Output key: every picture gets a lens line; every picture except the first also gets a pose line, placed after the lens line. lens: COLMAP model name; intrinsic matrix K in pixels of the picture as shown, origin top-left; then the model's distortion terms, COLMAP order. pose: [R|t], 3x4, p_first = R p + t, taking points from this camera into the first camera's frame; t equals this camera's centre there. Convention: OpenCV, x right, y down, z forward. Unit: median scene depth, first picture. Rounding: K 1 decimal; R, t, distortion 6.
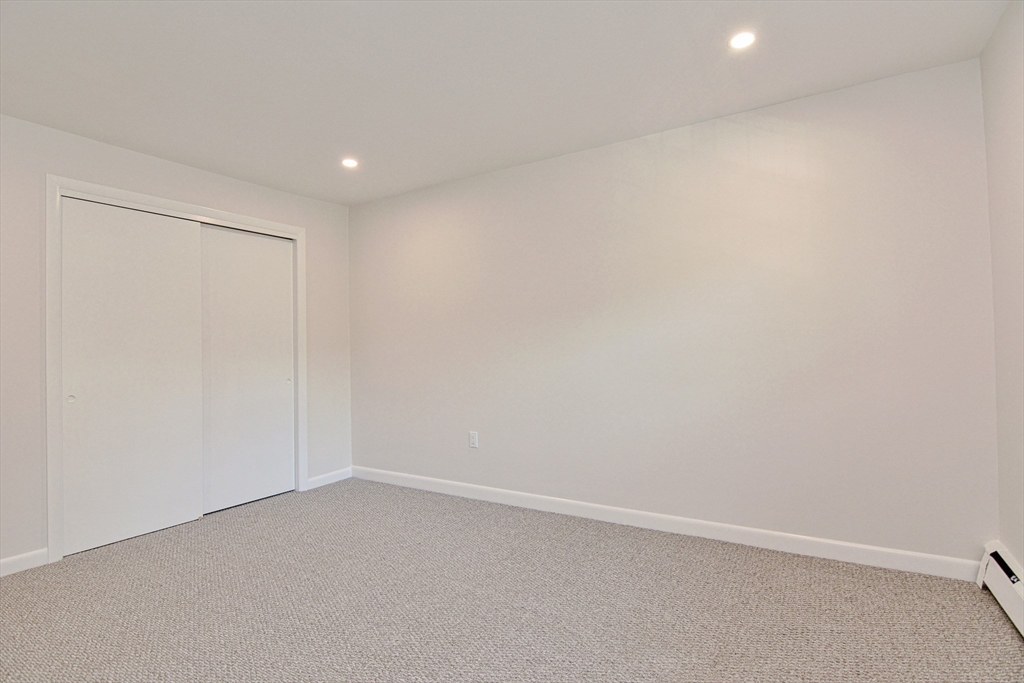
lens RADIAL K [[509.0, 0, 512.0], [0, 509.0, 341.5], [0, 0, 1]] dist [0.002580, -0.010201]
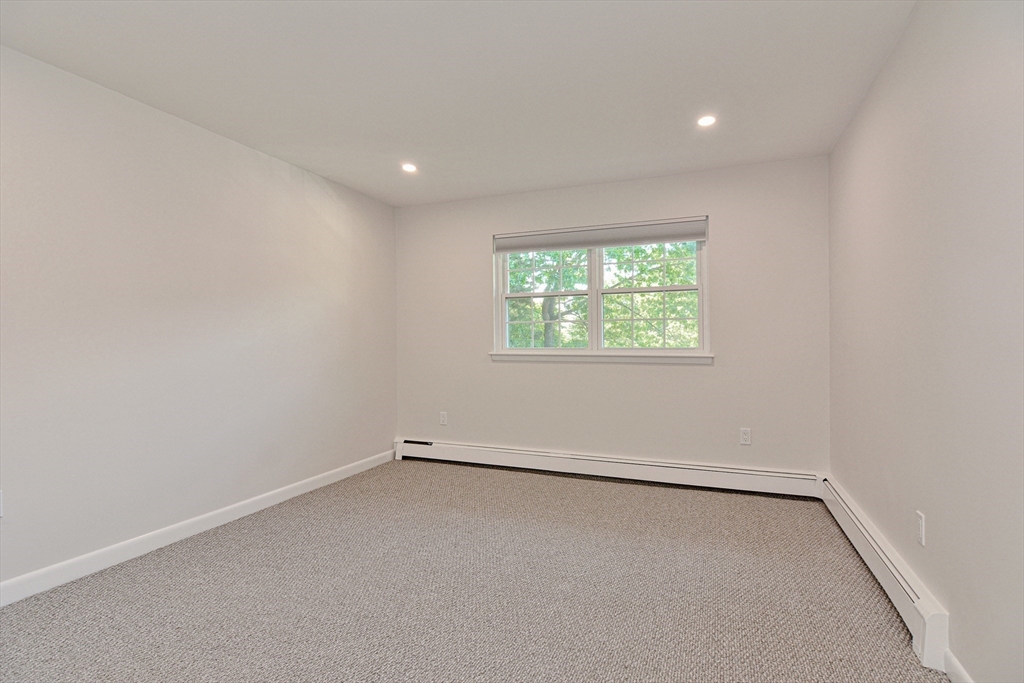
lens RADIAL K [[496.0, 0, 512.7], [0, 496.0, 340.3], [0, 0, 1]] dist [0.001778, -0.010208]
pose [[-0.170861, 0.011741, 0.985225, -0.966638], [-0.018460, 0.999715, -0.015115, -0.003725], [-0.985122, -0.020769, -0.170596, 0.679115]]
